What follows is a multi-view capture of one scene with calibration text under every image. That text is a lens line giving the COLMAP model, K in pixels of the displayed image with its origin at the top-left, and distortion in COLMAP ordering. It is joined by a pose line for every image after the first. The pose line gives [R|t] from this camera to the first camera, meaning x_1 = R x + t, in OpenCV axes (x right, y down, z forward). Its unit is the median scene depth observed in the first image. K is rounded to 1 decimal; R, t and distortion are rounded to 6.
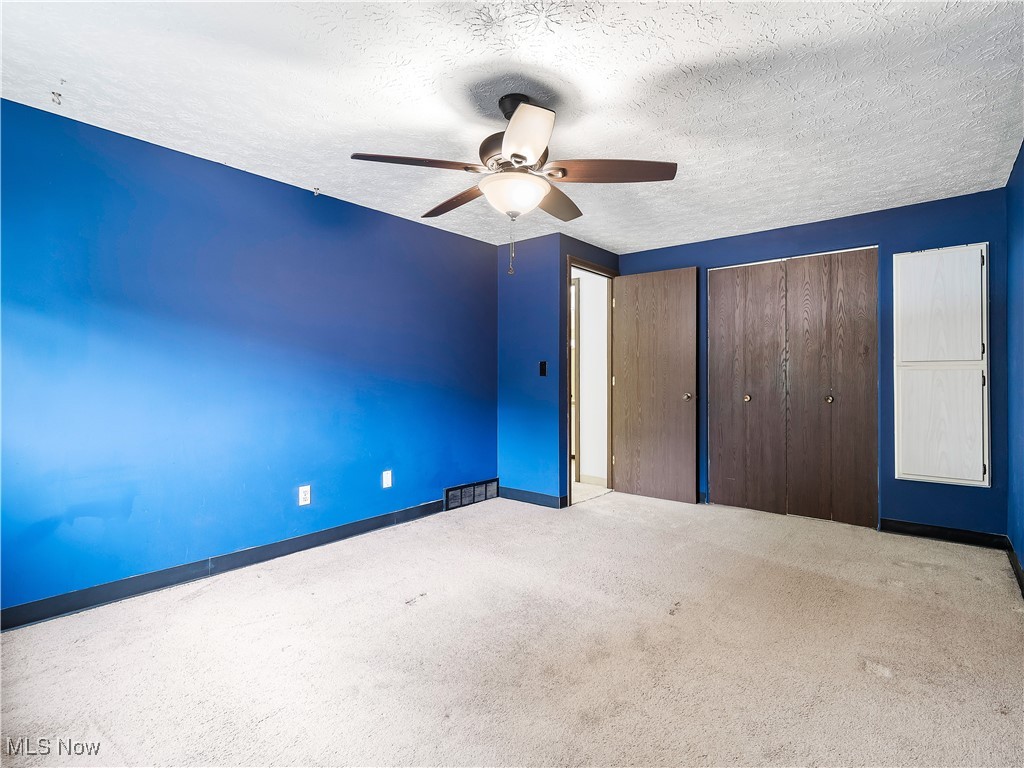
lens RADIAL K [[505.5, 0, 510.9], [0, 505.5, 379.3], [0, 0, 1]] dist [-0.000003, -0.001202]
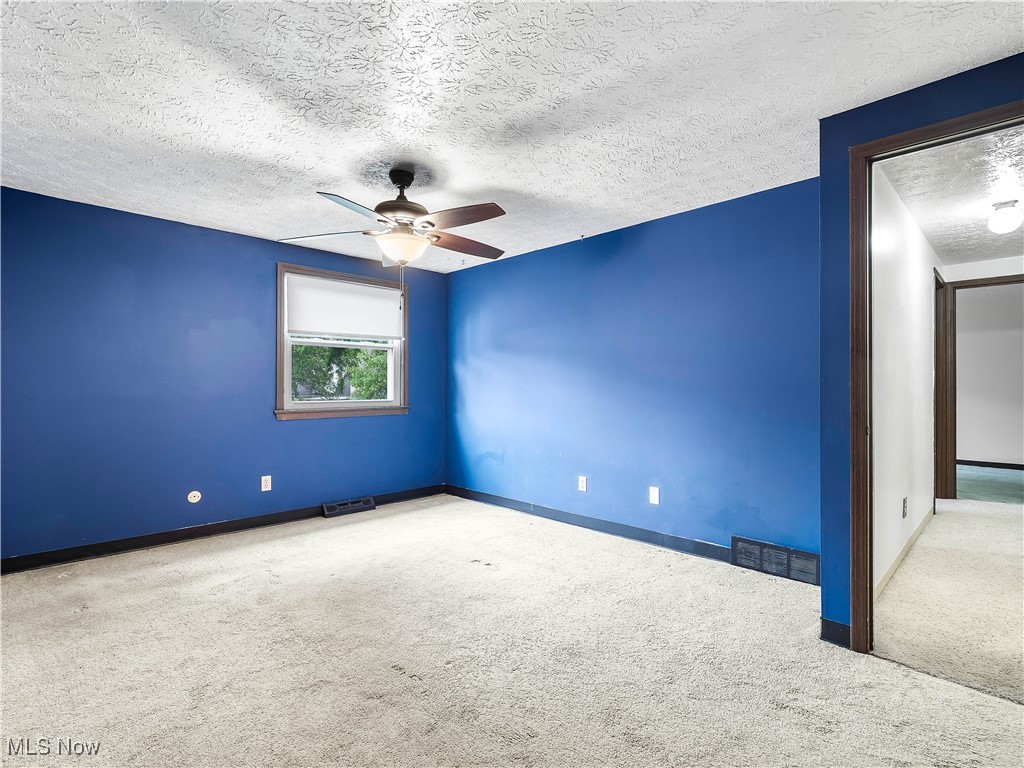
lens RADIAL K [[505.5, 0, 510.9], [0, 505.5, 379.3], [0, 0, 1]] dist [-0.000003, -0.001202]
pose [[-0.093451, -0.005200, -0.995610, 0.749080], [-0.000052, 0.999986, -0.005218, -0.021293], [0.995624, -0.000436, -0.093450, 0.813361]]
